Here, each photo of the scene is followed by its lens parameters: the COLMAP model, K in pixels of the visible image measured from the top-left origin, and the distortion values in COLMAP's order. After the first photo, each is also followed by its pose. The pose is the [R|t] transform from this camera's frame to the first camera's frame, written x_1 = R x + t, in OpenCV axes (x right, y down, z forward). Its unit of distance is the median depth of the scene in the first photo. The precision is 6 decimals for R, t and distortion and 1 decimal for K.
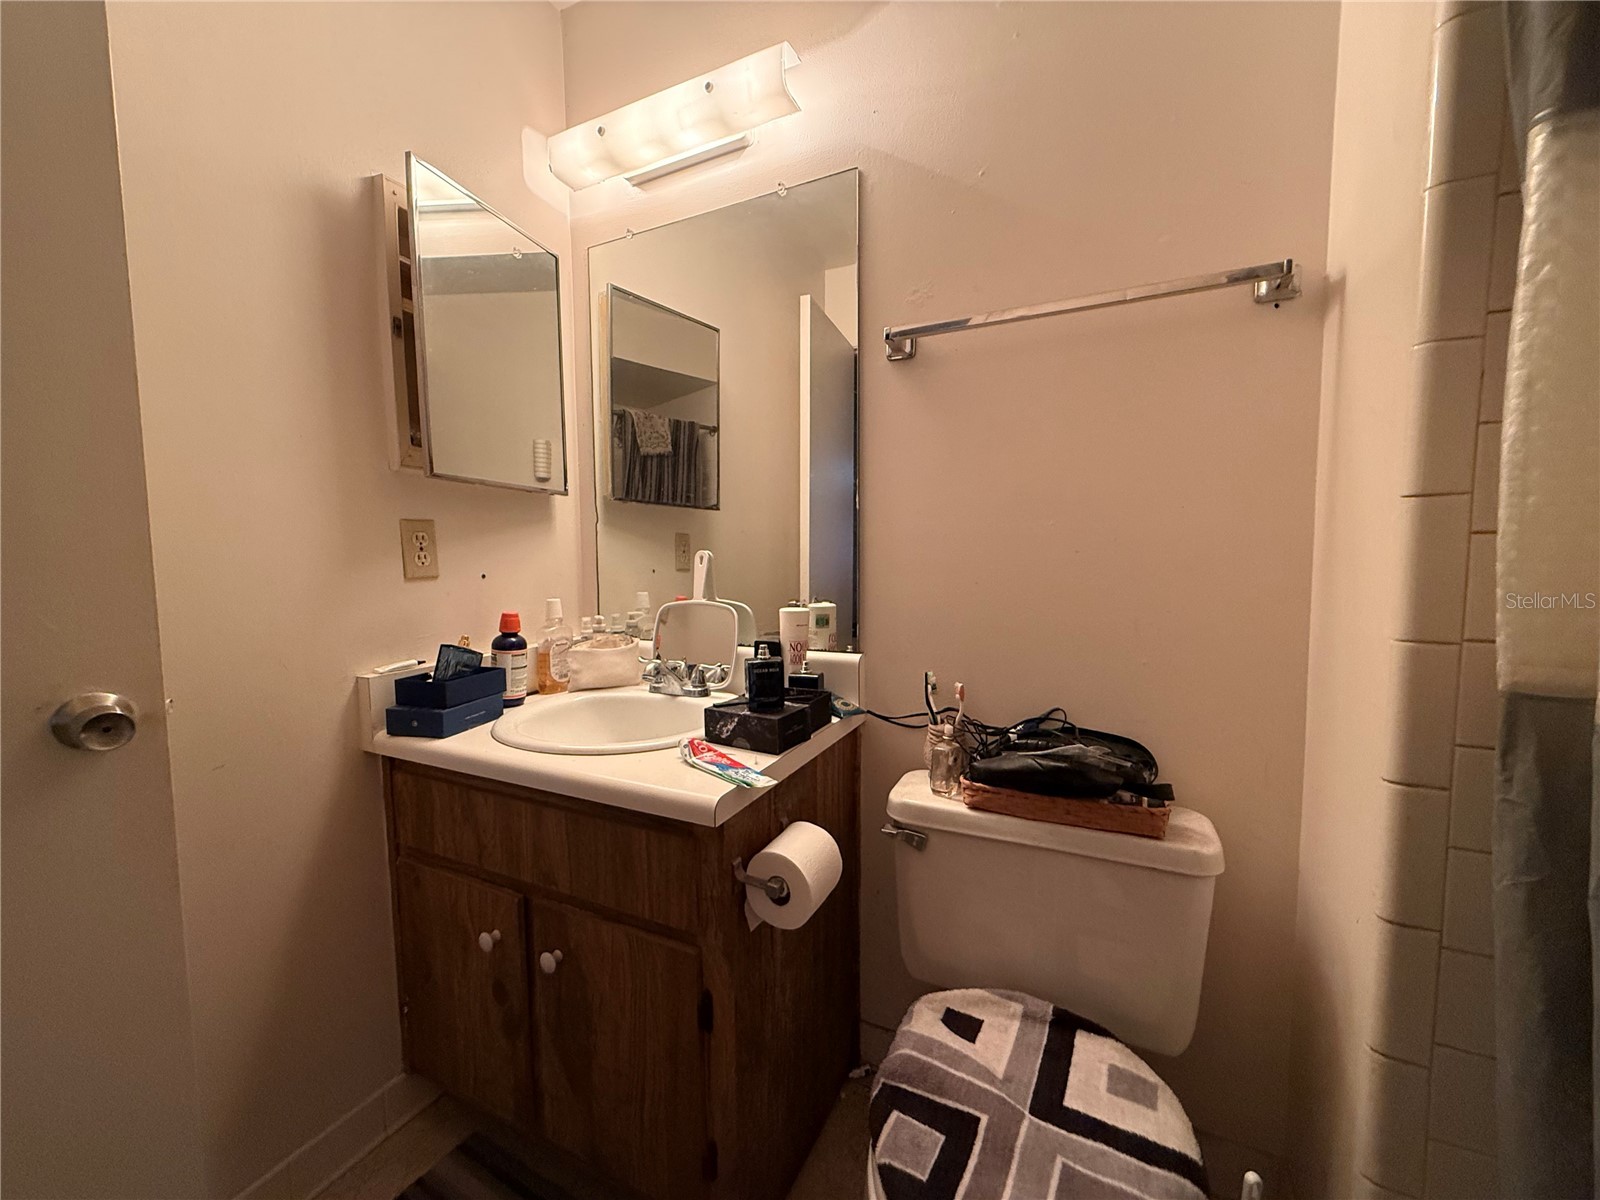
lens RADIAL K [[635.6, 0, 798.2], [0, 635.6, 602.3], [0, 0, 1]] dist [0.000652, -0.000229]
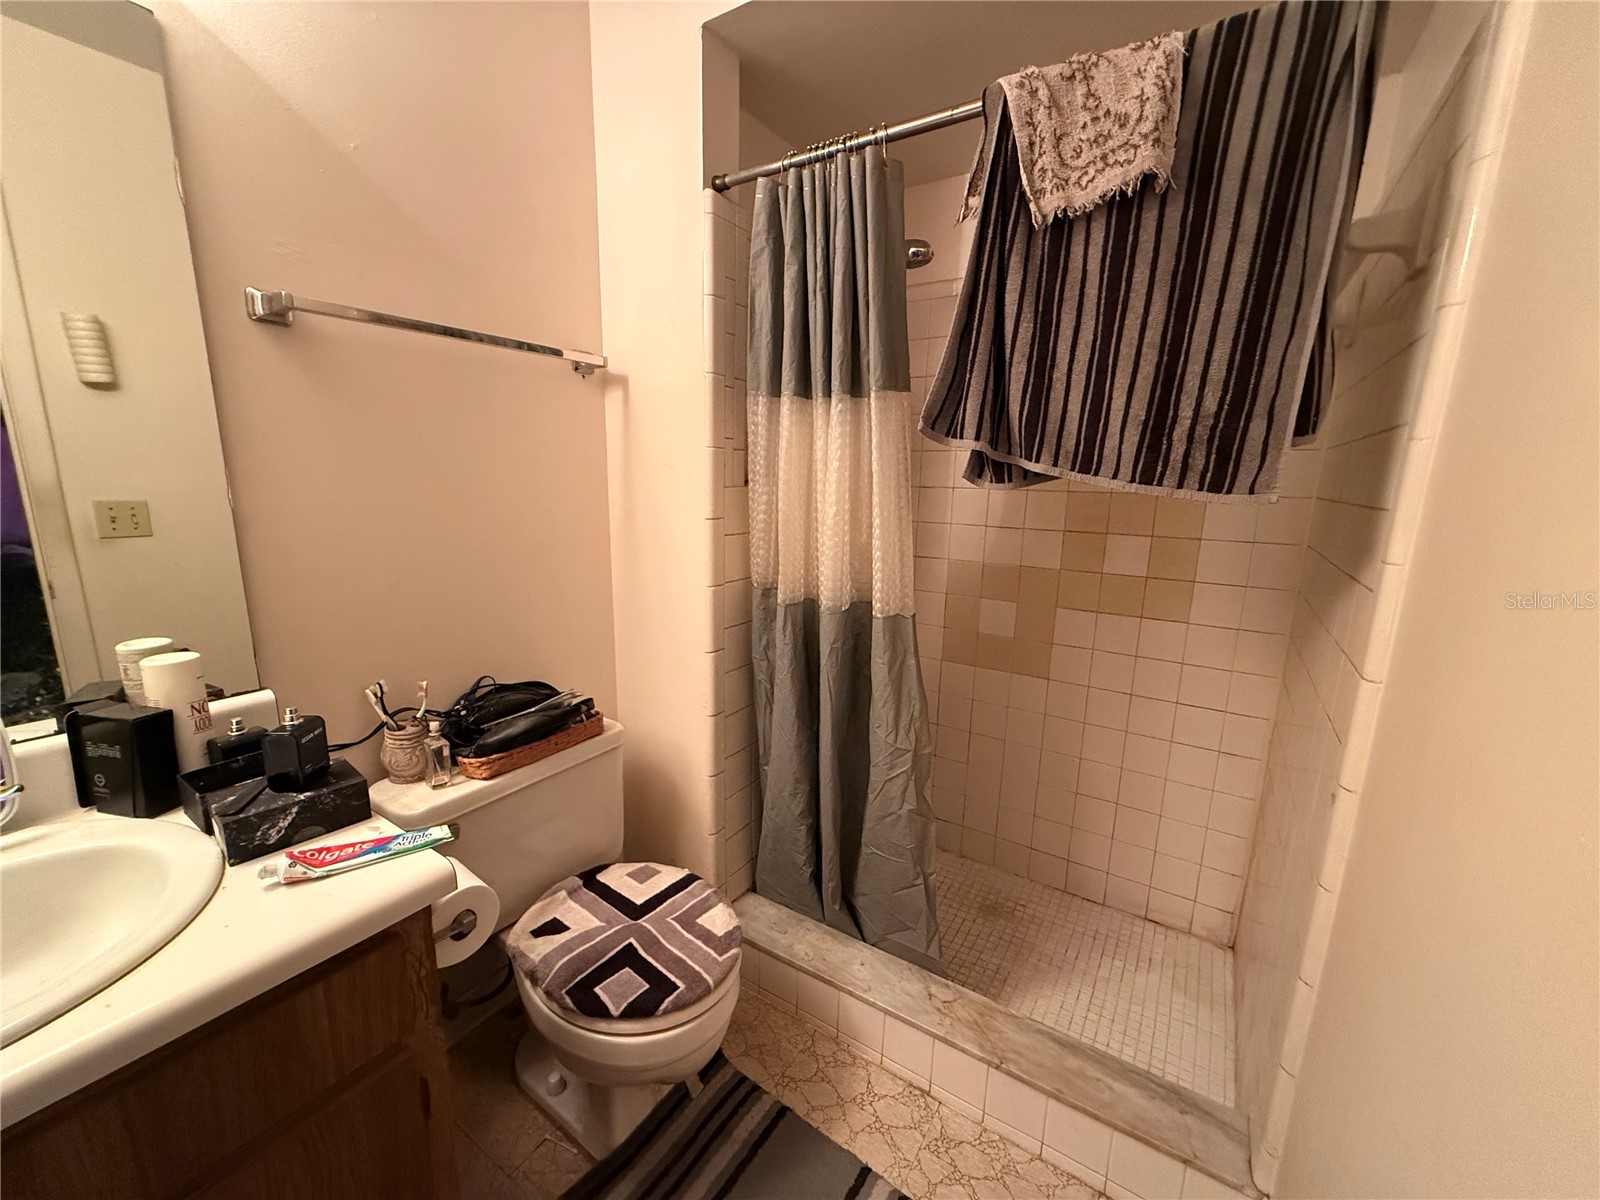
lens RADIAL K [[635.6, 0, 798.2], [0, 635.6, 602.3], [0, 0, 1]] dist [0.000652, -0.000229]
pose [[0.119844, -0.181785, 0.976008, -0.819795], [0.048838, 0.982983, 0.177088, -0.189597], [-0.991591, 0.026443, 0.126682, 0.324551]]
